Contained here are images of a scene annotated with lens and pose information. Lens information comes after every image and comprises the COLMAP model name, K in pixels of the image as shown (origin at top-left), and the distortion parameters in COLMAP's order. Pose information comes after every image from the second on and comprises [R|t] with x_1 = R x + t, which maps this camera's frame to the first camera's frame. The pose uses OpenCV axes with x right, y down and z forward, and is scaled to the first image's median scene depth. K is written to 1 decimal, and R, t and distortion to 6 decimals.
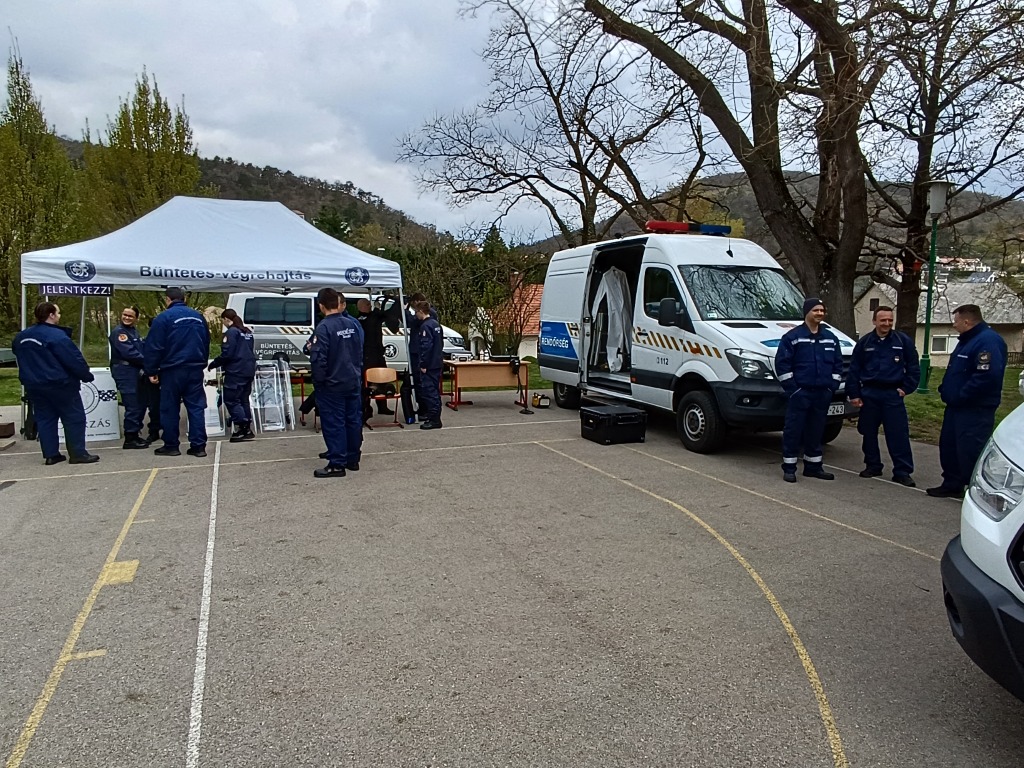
lens RADIAL K [[648.0, 0, 512.0], [0, 648.0, 384.0], [0, 0, 1]] dist [0.004902, 0.003713]
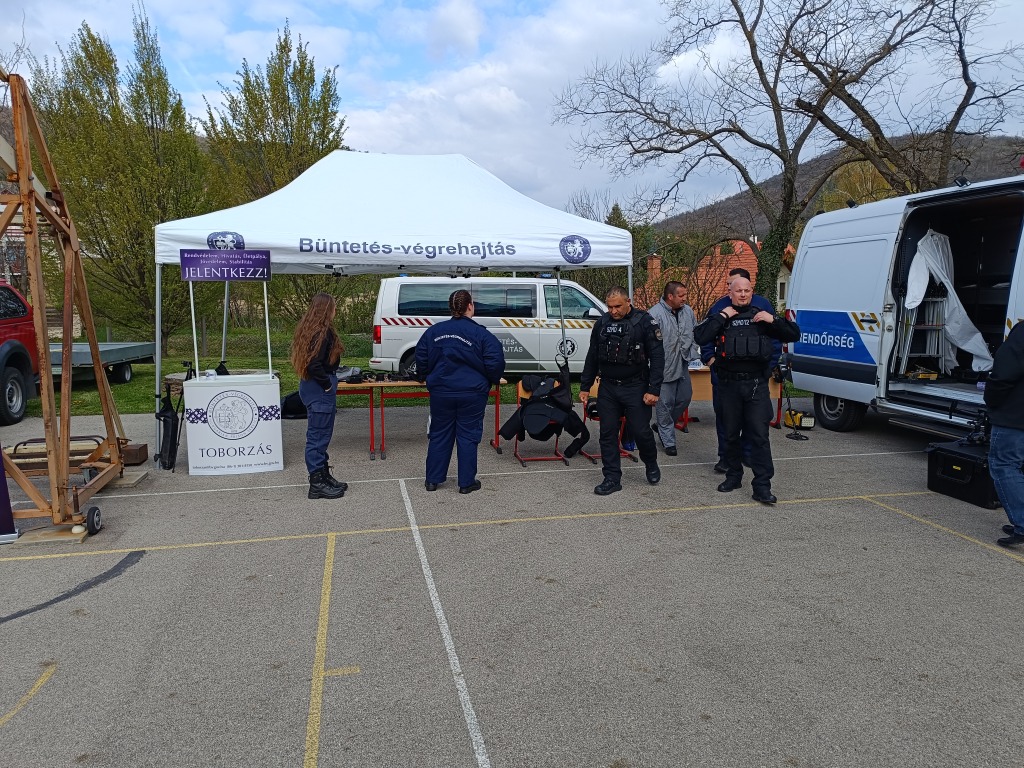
lens RADIAL K [[674.7, 0, 512.0], [0, 674.7, 384.0], [0, 0, 1]] dist [0.036179, -0.037685]
pose [[0.985738, 0.015118, -0.167606, -0.161503], [-0.012627, 0.999794, 0.015919, -0.024815], [0.167812, -0.013575, 0.985726, 0.220633]]
